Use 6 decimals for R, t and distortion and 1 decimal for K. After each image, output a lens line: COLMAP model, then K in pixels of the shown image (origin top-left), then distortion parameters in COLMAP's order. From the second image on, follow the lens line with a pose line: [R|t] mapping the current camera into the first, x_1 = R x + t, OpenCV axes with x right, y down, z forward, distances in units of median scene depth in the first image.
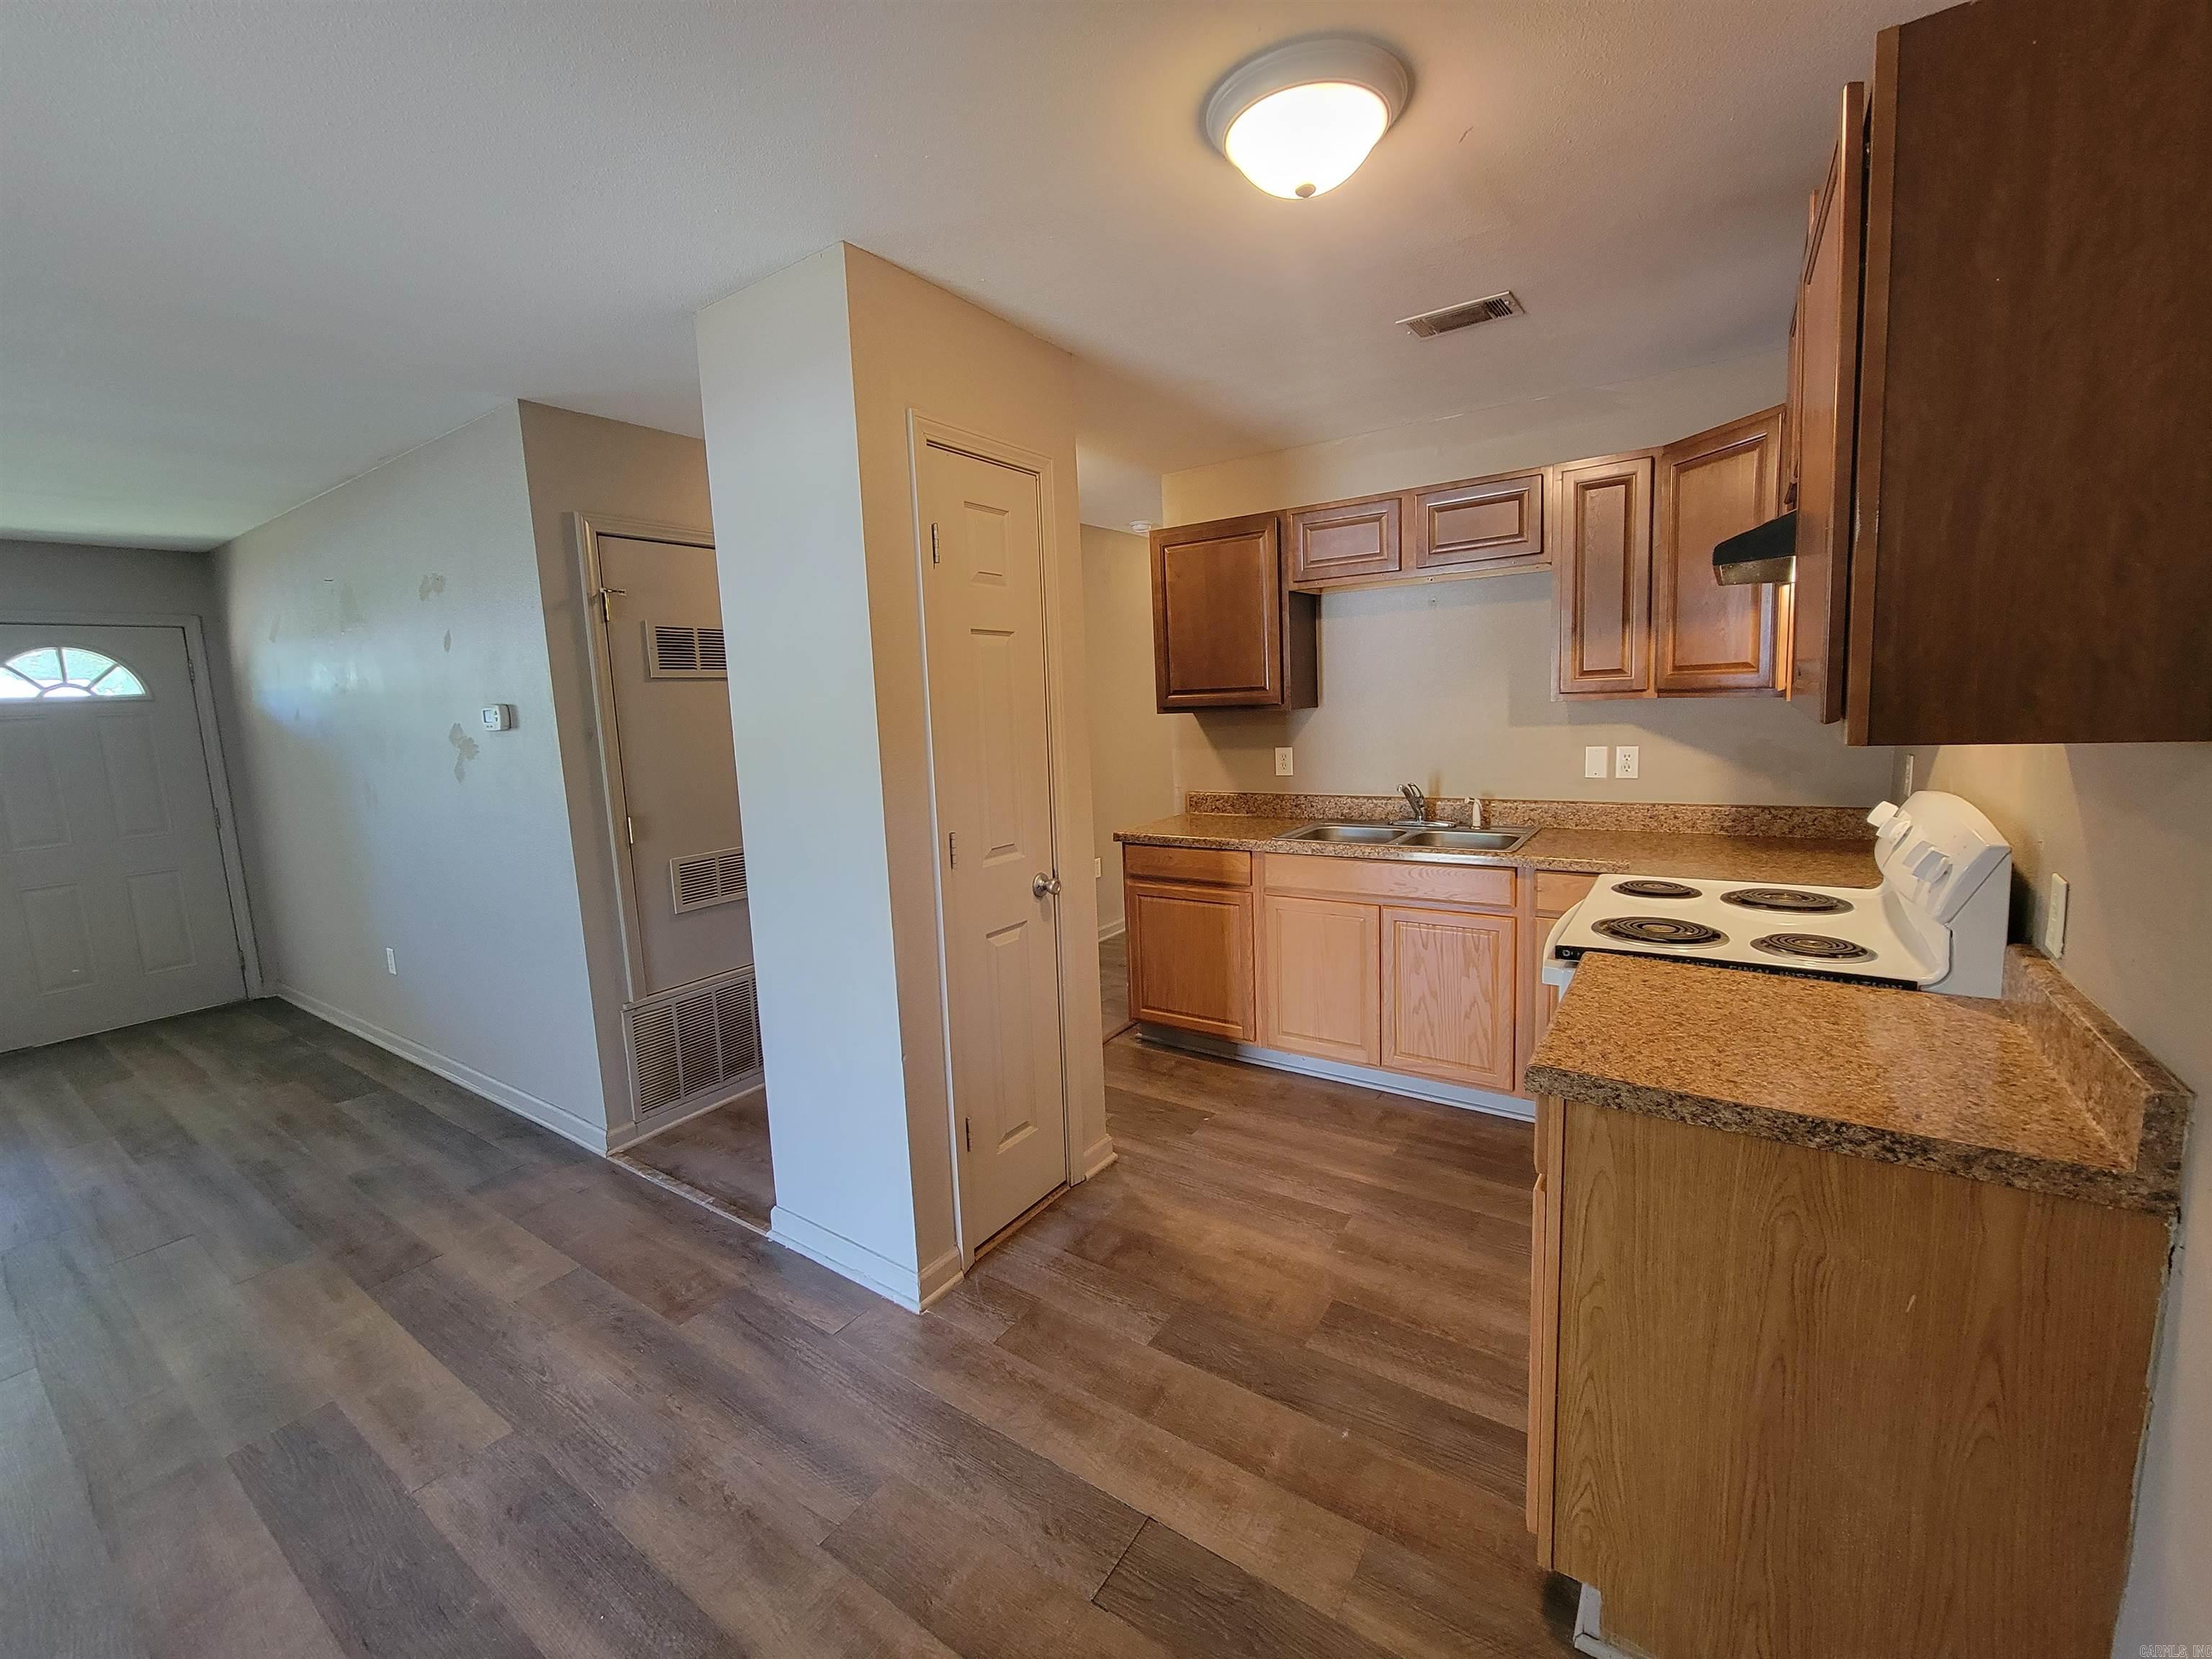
lens RADIAL K [[900.1, 0, 1107.5], [0, 900.1, 821.4], [0, 0, 1]] dist [-0.000421, -0.002670]
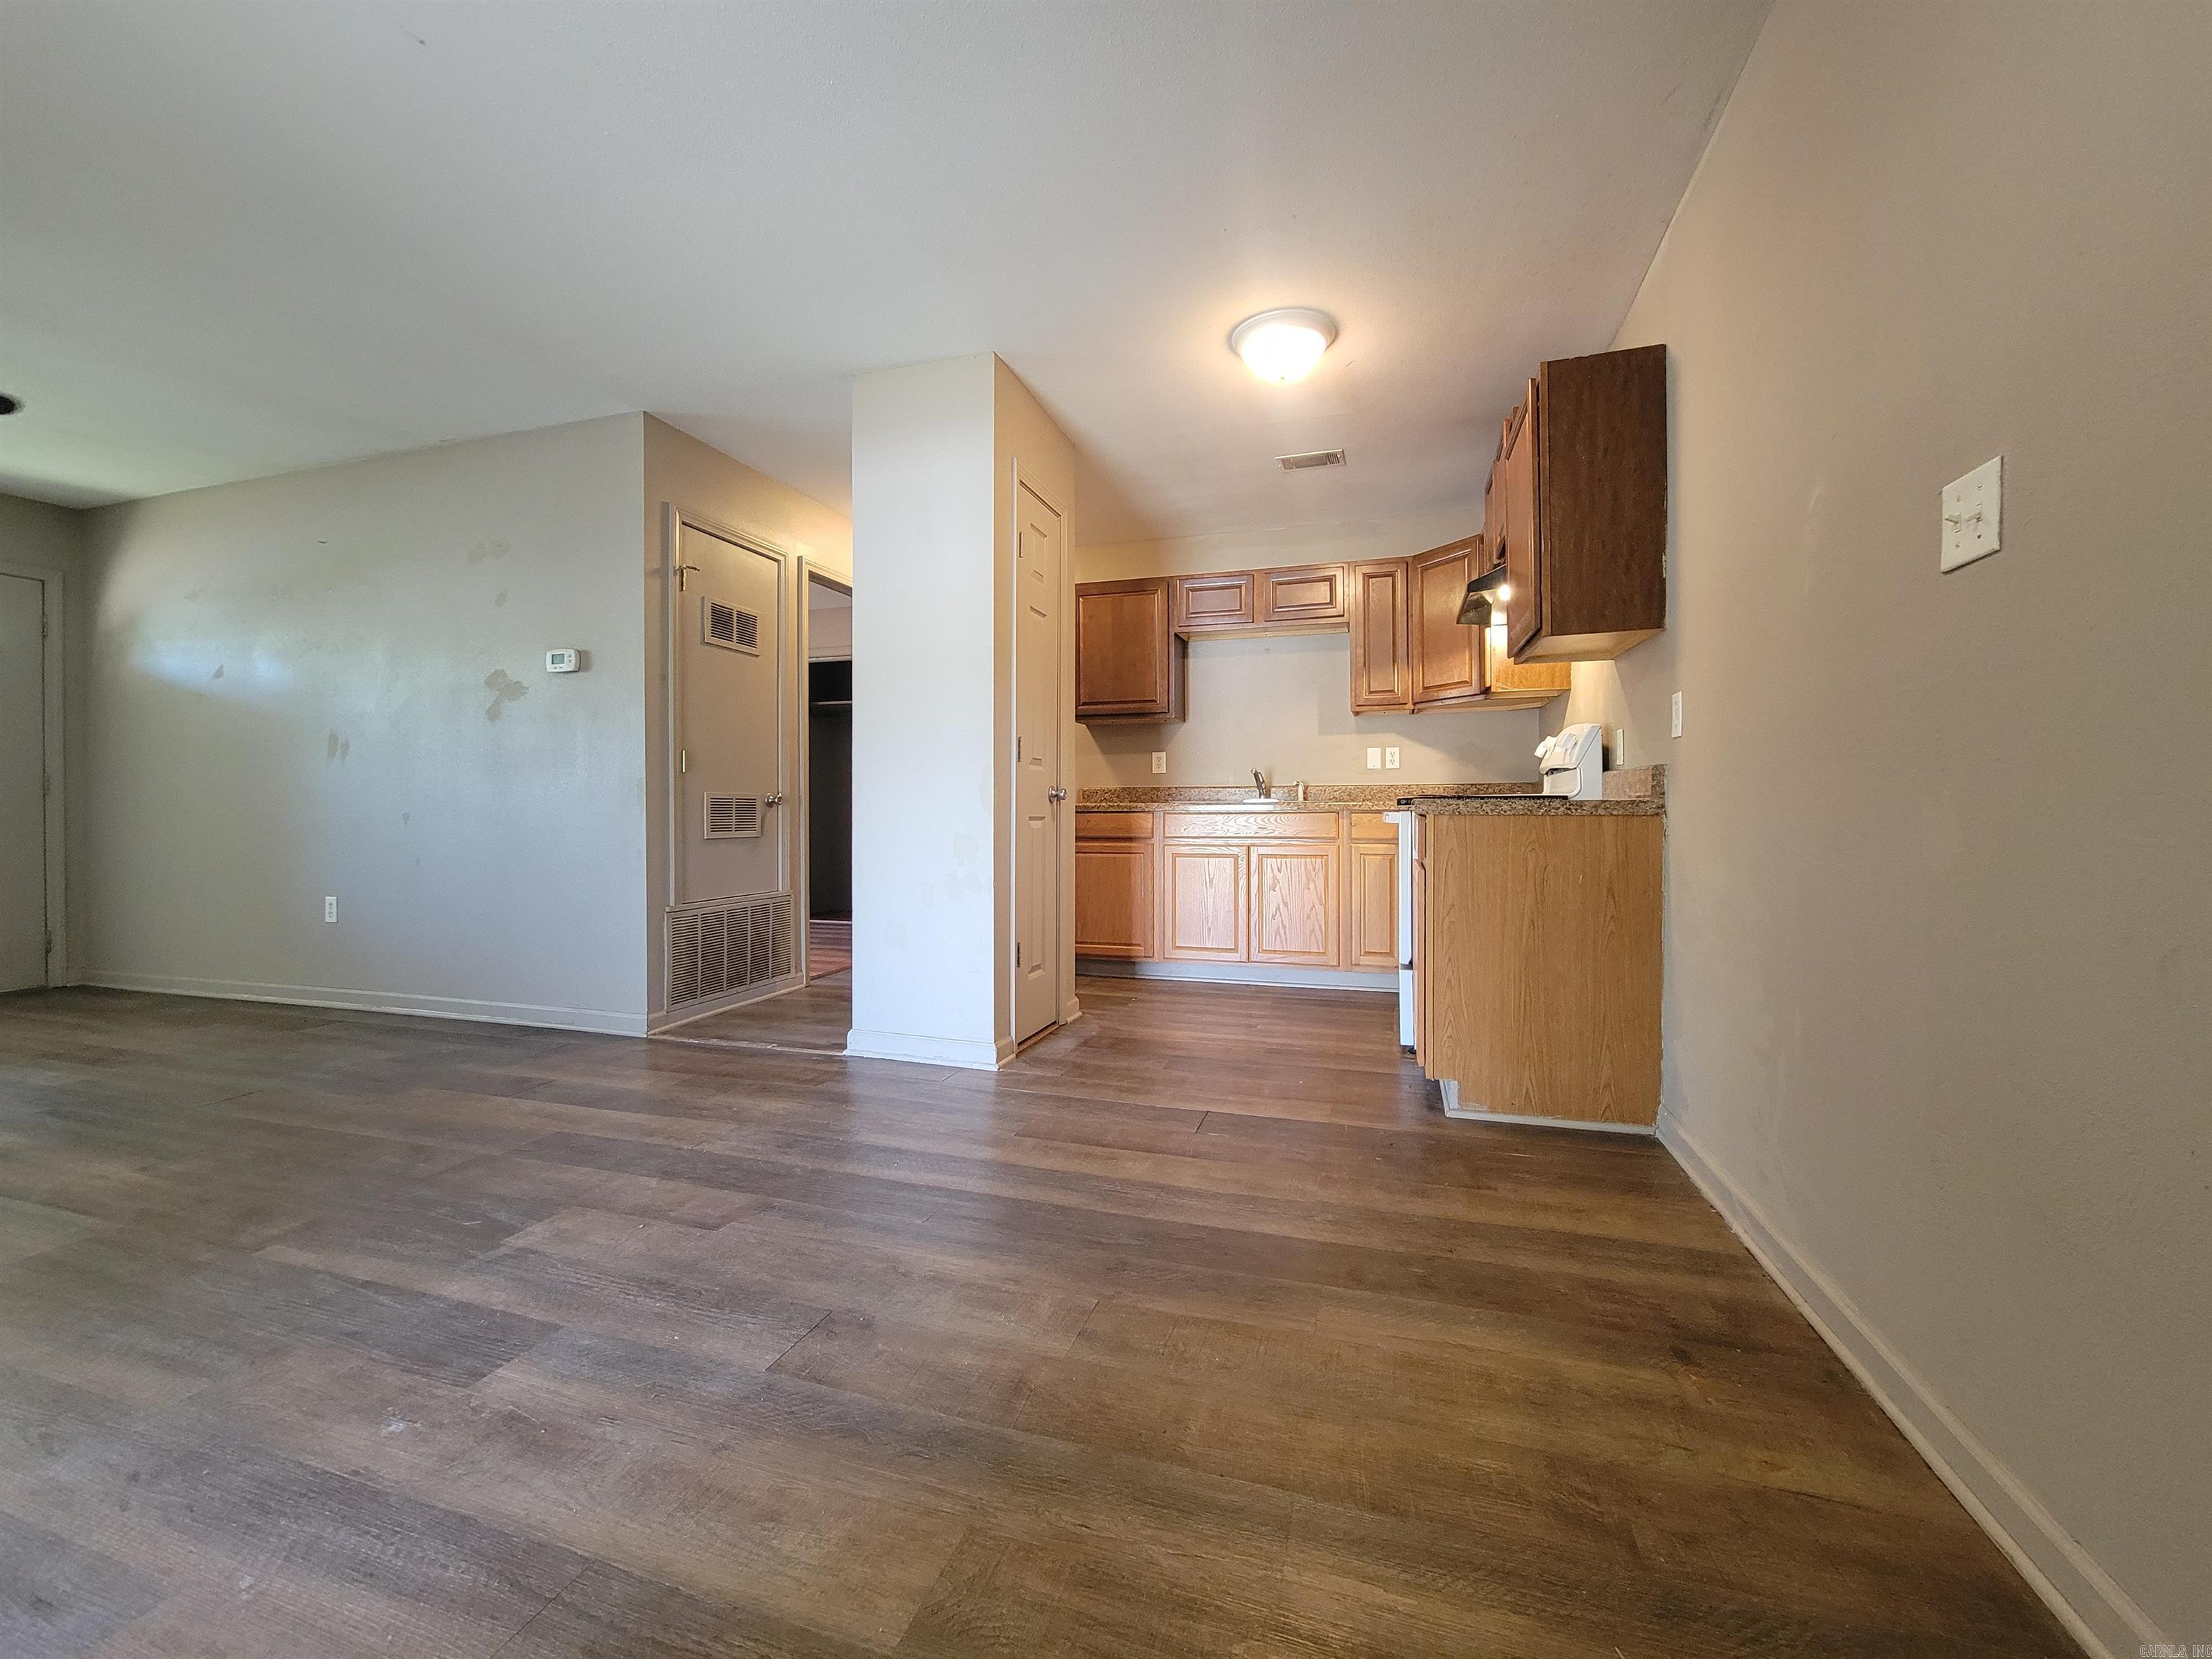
lens RADIAL K [[900.1, 0, 1107.2], [0, 900.1, 824.0], [0, 0, 1]] dist [-0.000421, -0.002670]
pose [[0.956936, 0.036033, 0.288054, -0.323898], [0.000577, 0.992028, -0.126013, 0.240264], [-0.290298, 0.120752, 0.949287, -0.295702]]
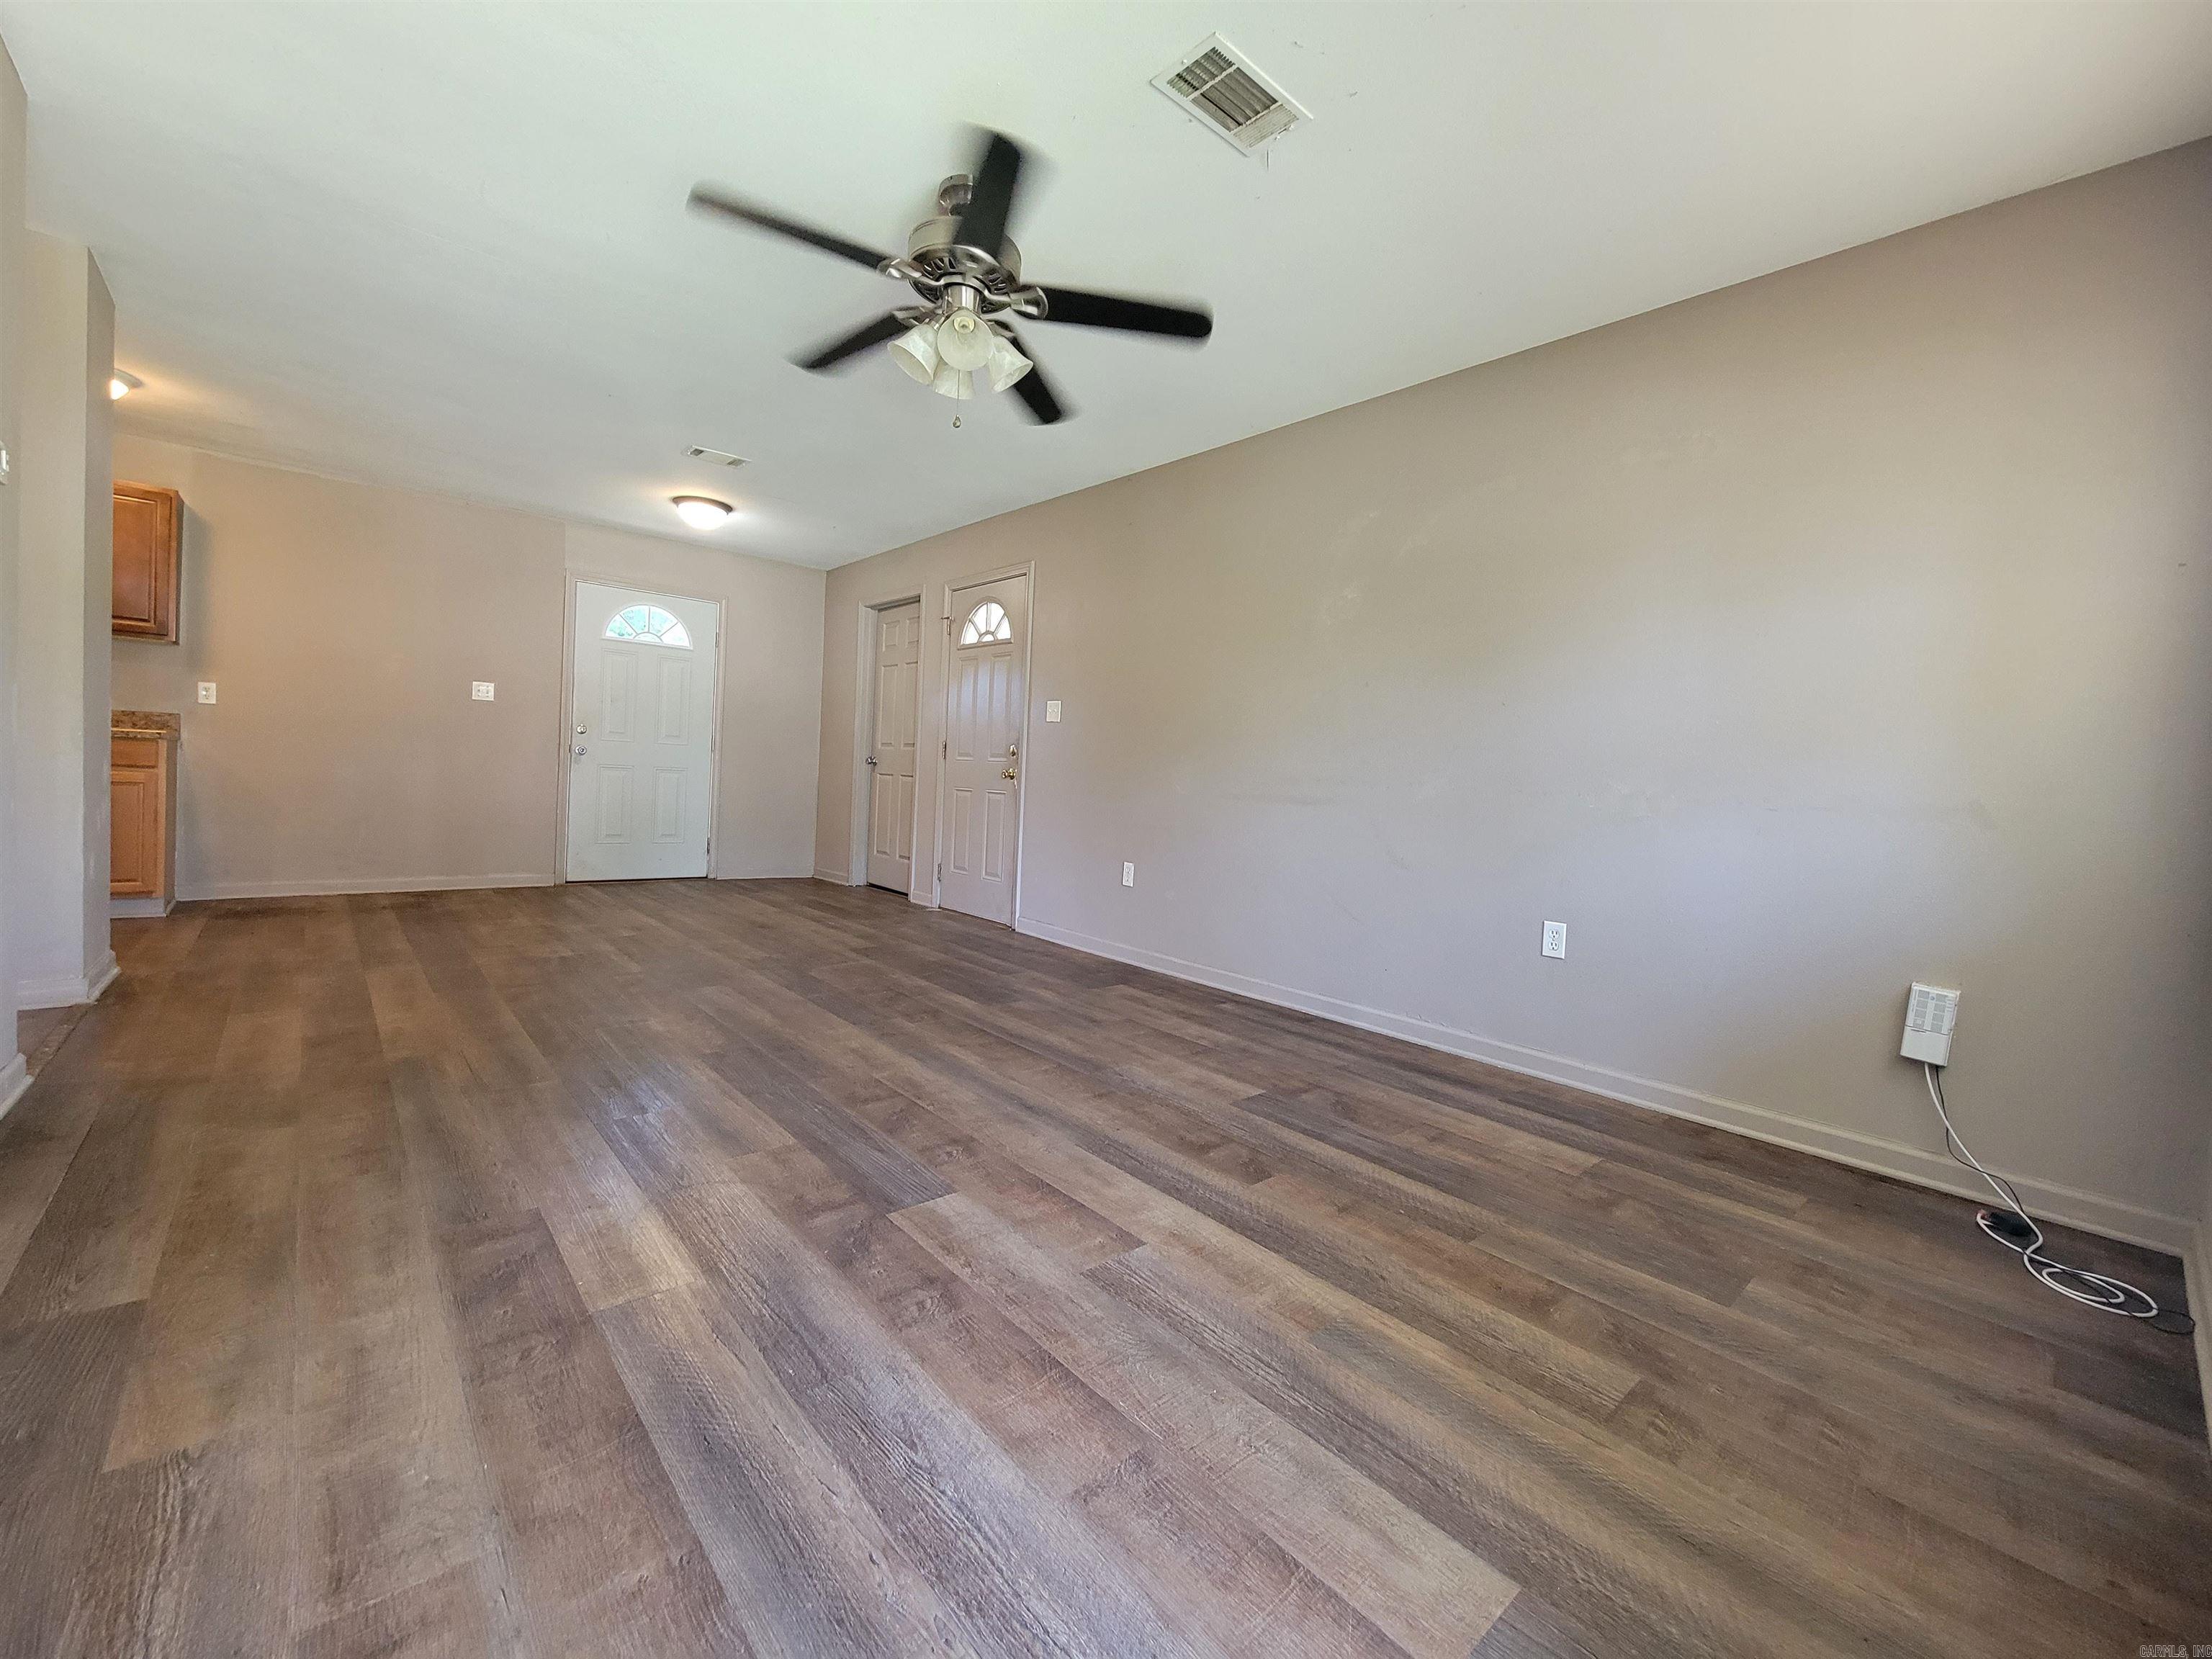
lens RADIAL K [[900.1, 0, 1103.5], [0, 900.1, 821.1], [0, 0, 1]] dist [-0.000421, -0.002670]
pose [[-0.970347, -0.010646, 0.241480, -1.578046], [0.025910, 0.988692, 0.147703, 0.056974], [-0.240322, 0.149580, -0.959099, 1.431036]]
